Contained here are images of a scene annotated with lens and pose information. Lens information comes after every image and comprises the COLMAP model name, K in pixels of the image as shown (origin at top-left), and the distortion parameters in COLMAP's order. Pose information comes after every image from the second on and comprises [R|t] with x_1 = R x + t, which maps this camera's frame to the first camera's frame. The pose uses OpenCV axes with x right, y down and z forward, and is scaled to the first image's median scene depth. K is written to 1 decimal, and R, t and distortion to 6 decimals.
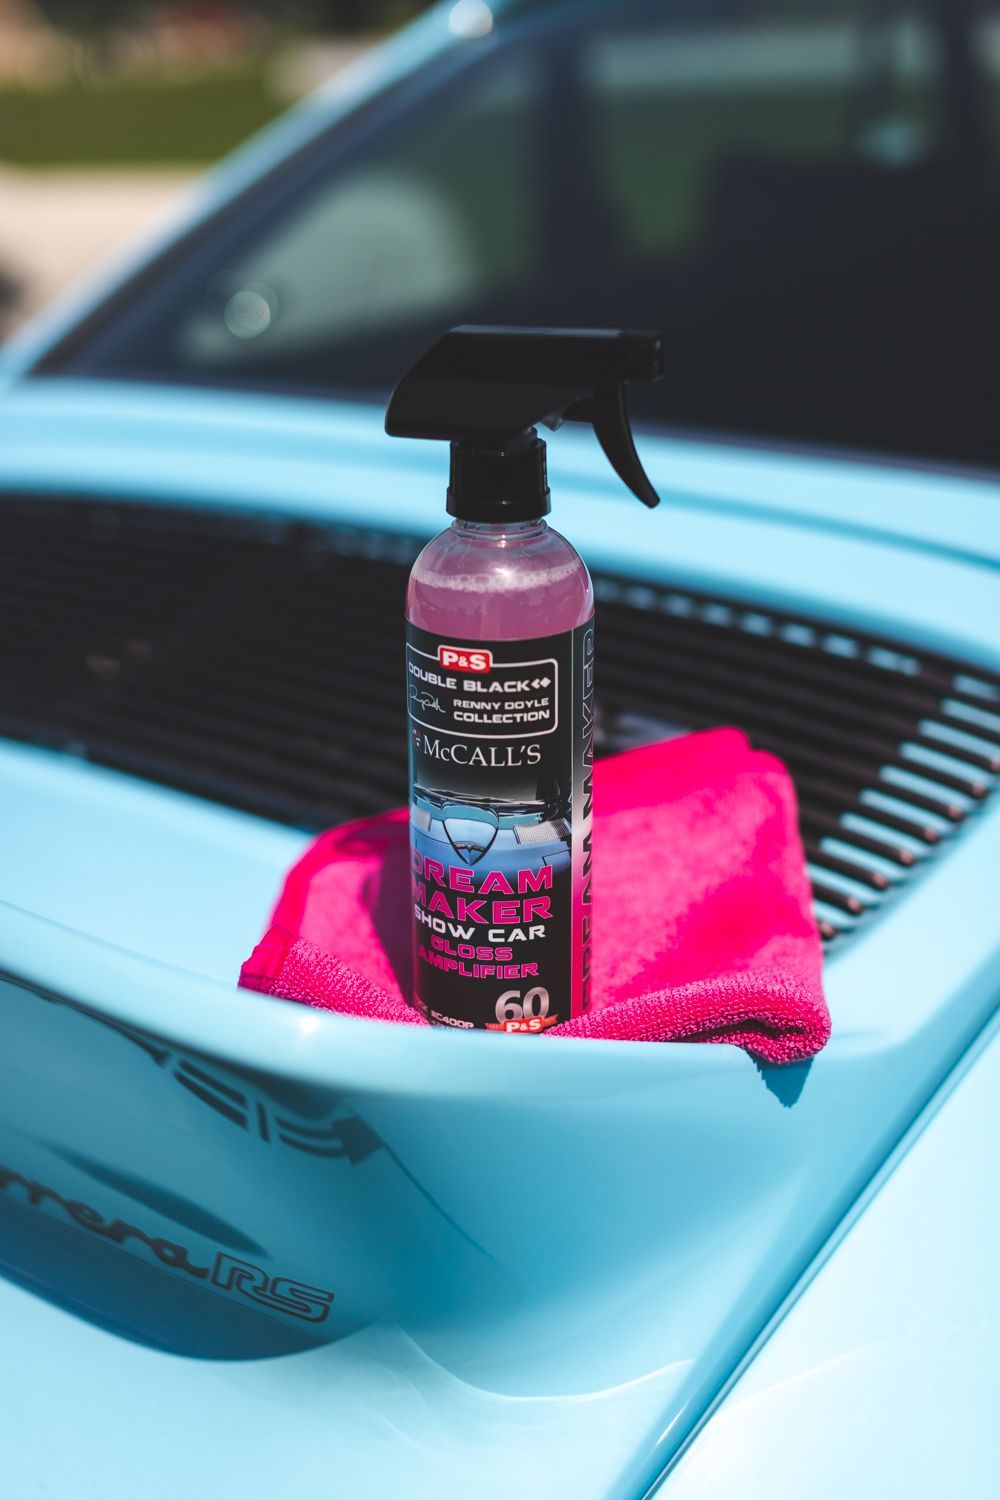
lens RADIAL K [[2077.4, 0, 495.0], [0, 2077.4, 747.7], [0, 0, 1]] dist [0.019741, 0.000000]
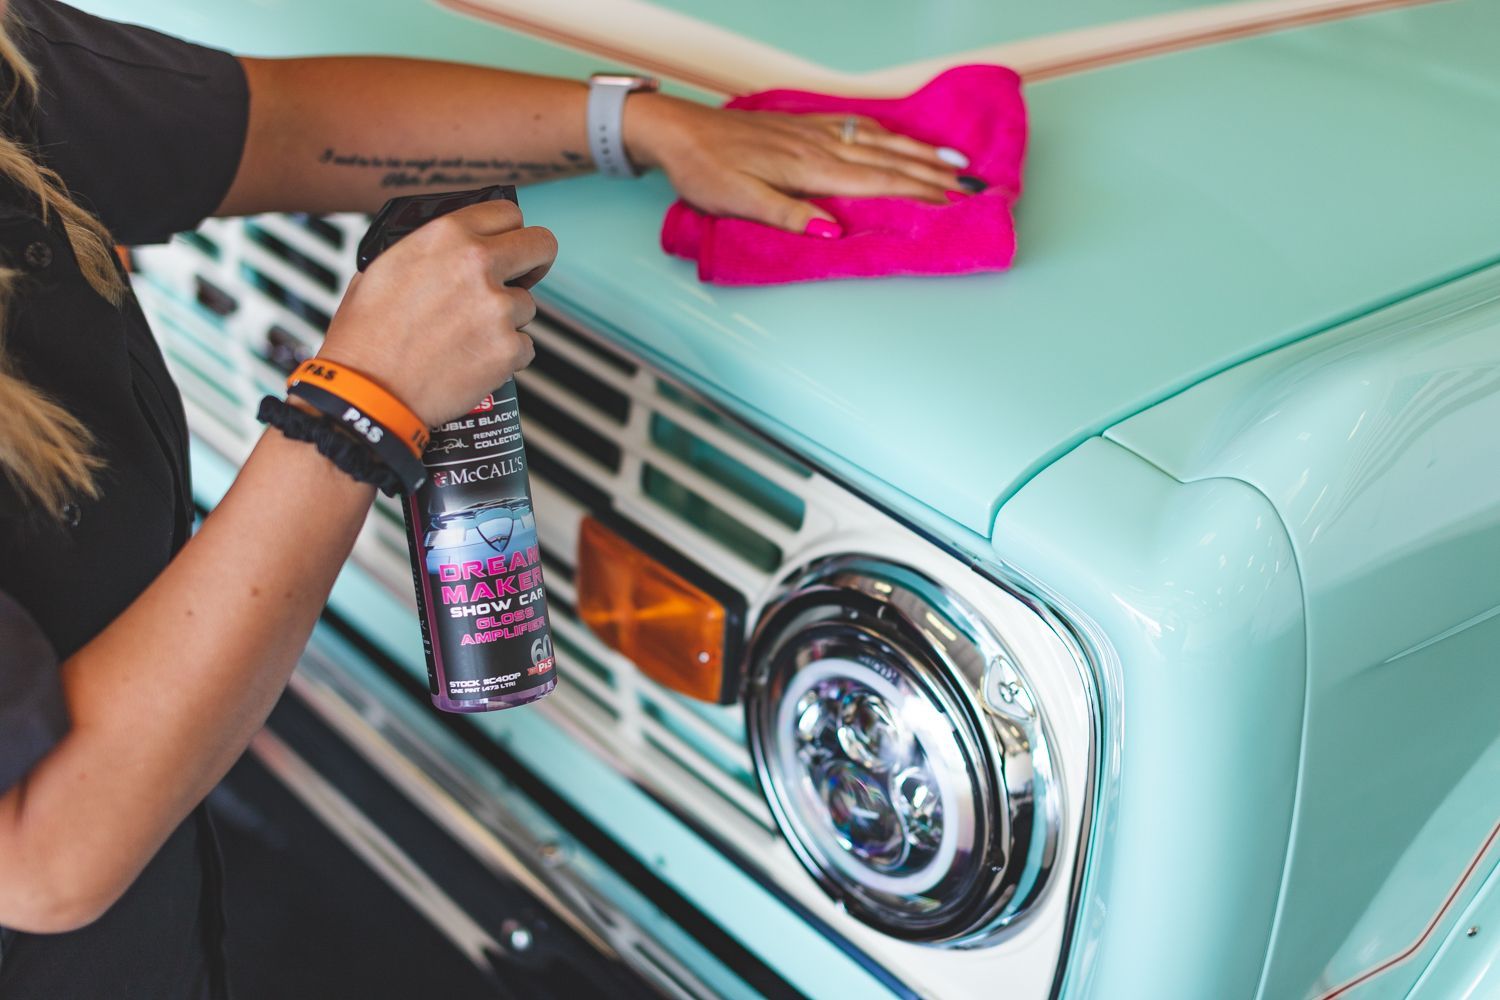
lens RADIAL K [[2077.4, 0, 758.1], [0, 2077.4, 493.3], [0, 0, 1]] dist [0.019741, 0.000000]
pose [[0.609282, -0.180354, 0.772171, -1.019125], [0.403020, 0.909070, -0.105674, 0.245824], [-0.682899, 0.375586, 0.626566, -0.042126]]
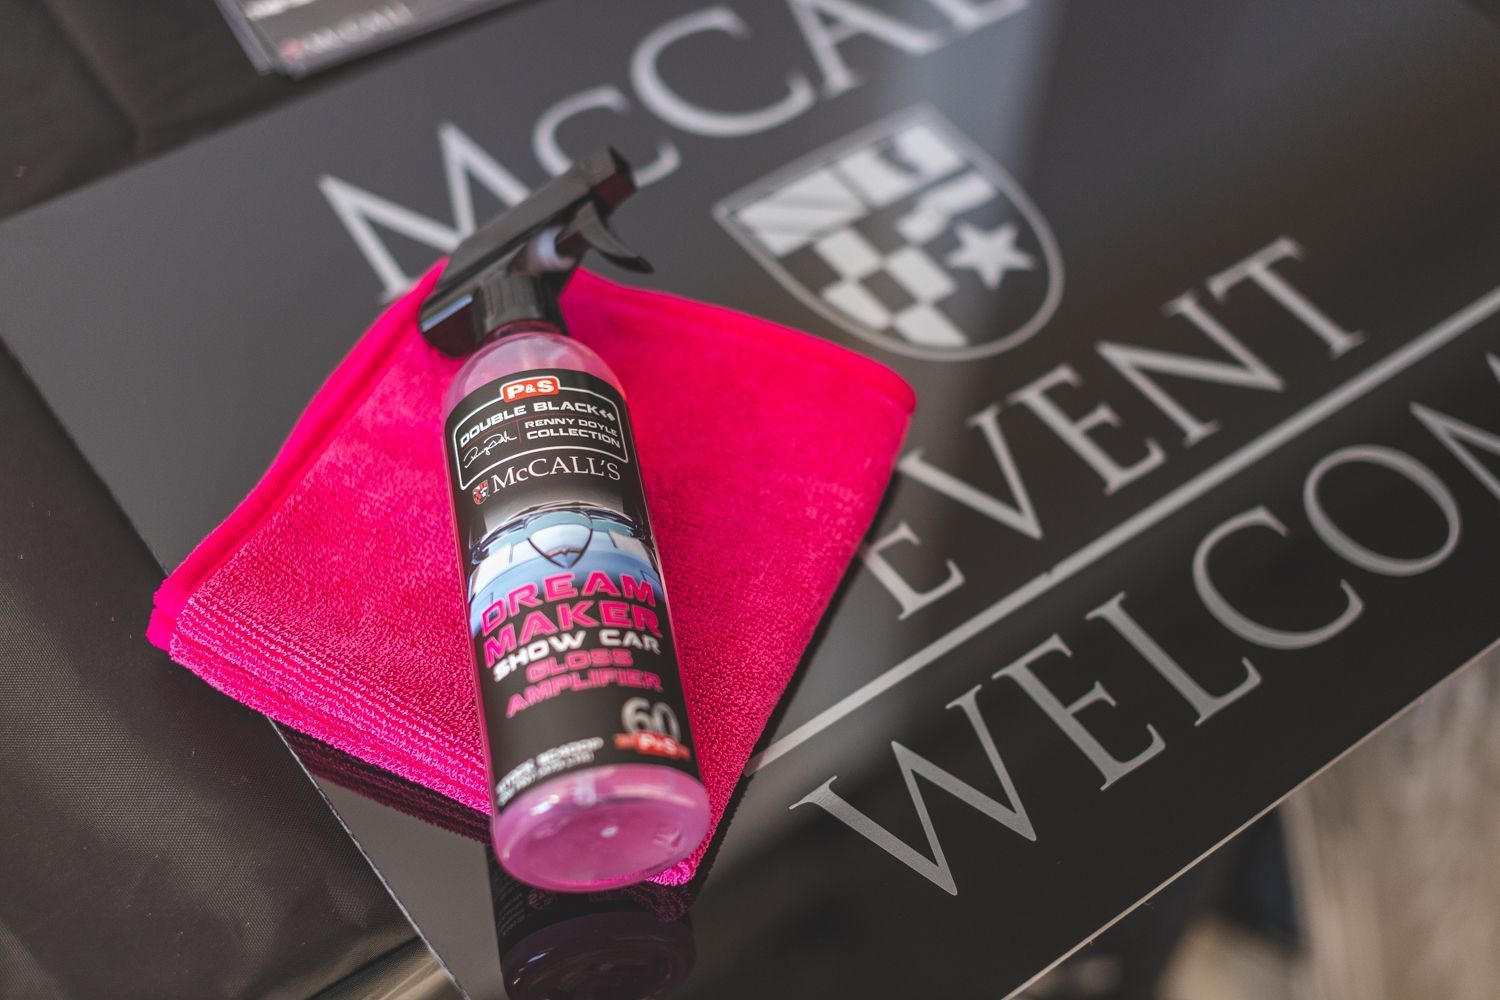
lens RADIAL K [[2077.4, 0, 746.5], [0, 2077.4, 499.7], [0, 0, 1]] dist [0.019741, 0.000000]
pose [[0.912185, 0.082399, 0.401409, -0.305138], [0.309670, 0.502929, -0.806949, 0.791961], [-0.268372, 0.860391, 0.433248, 0.571955]]
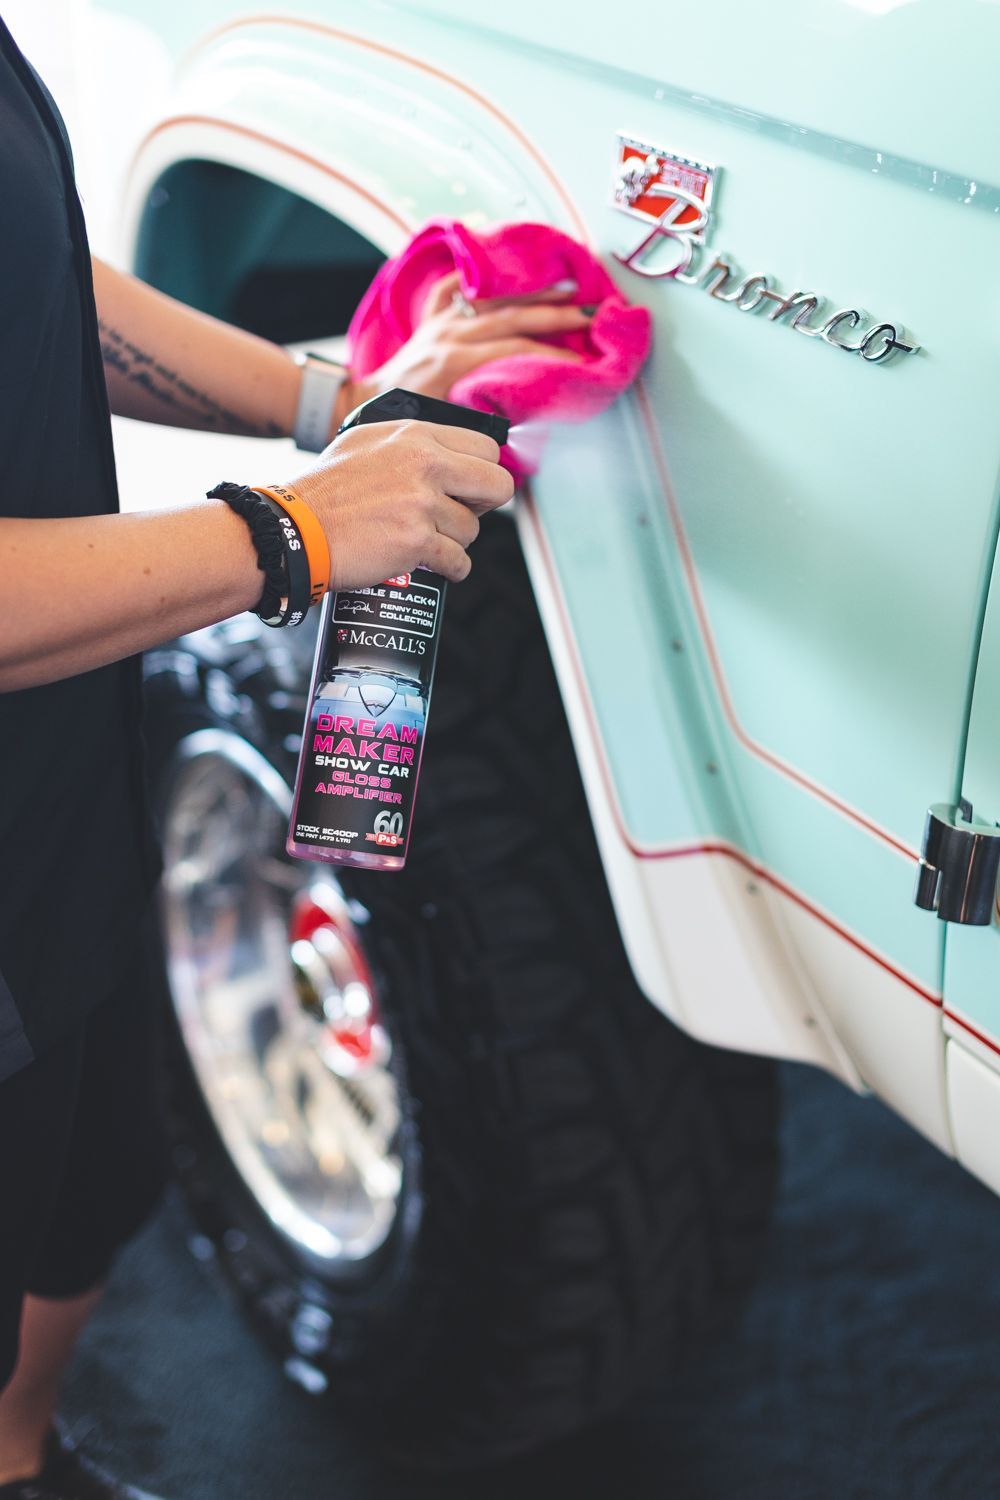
lens RADIAL K [[2077.4, 0, 505.5], [0, 2077.4, 738.5], [0, 0, 1]] dist [0.019741, 0.000000]
pose [[0.846739, 0.158368, 0.507890, -0.711472], [0.047538, 0.928324, -0.368720, 0.645745], [-0.529880, 0.336353, 0.778520, -0.240295]]
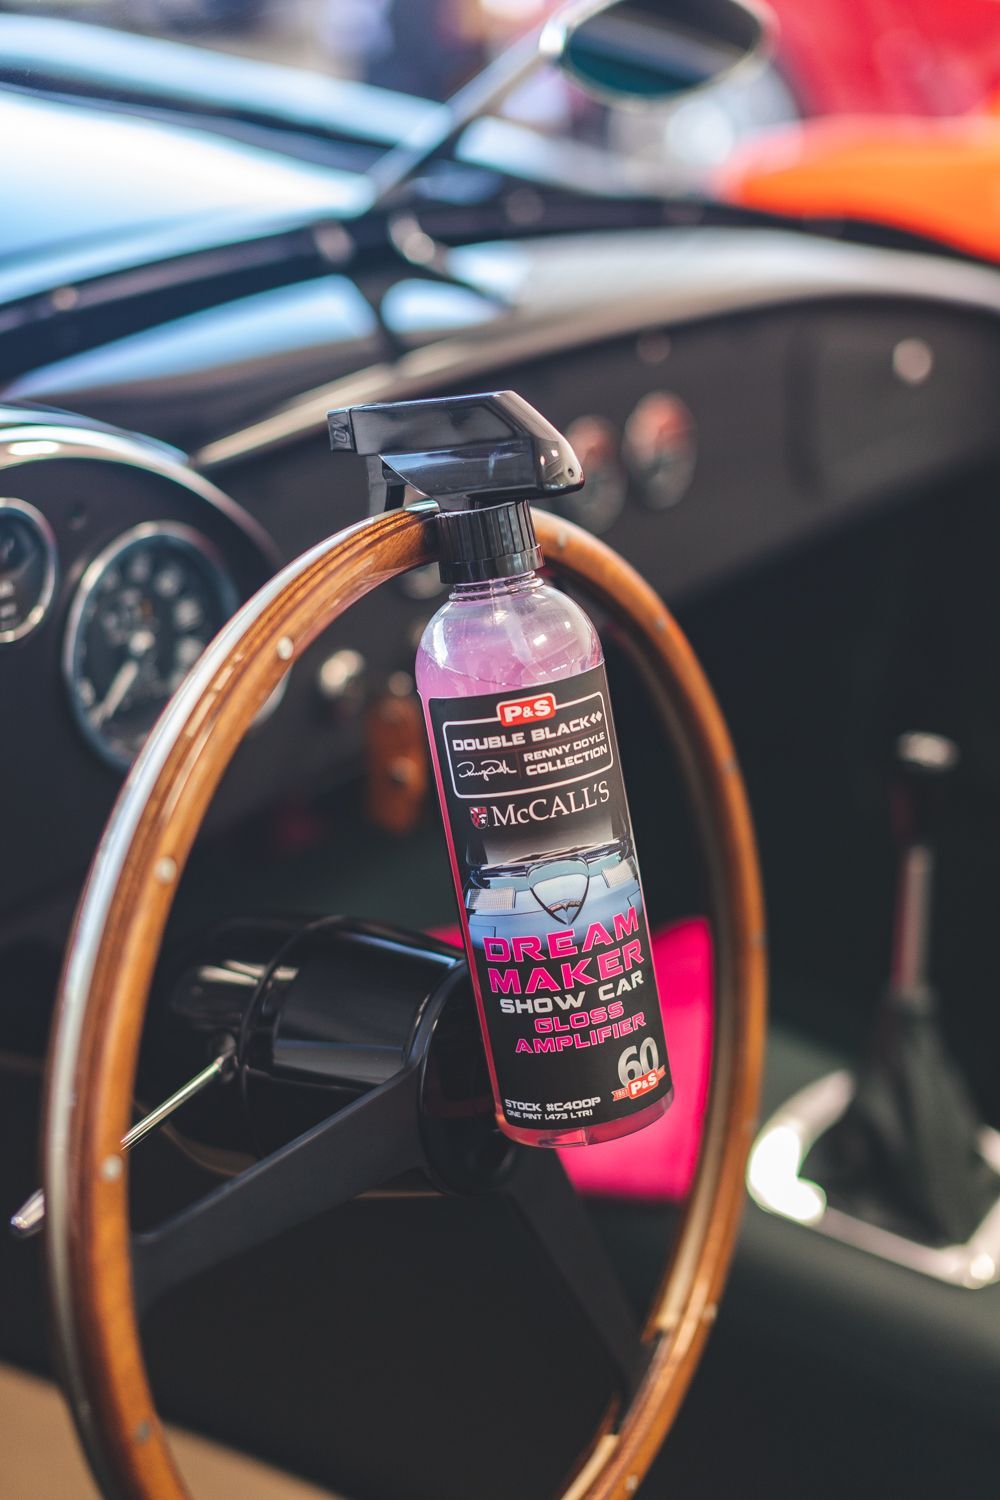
lens RADIAL K [[2077.4, 0, 493.0], [0, 2077.4, 759.3], [0, 0, 1]] dist [0.019741, 0.000000]
pose [[0.862233, -0.230726, 0.450911, -0.468807], [0.328360, 0.932442, -0.150771, 0.120451], [-0.385661, 0.278061, 0.879743, 0.134553]]
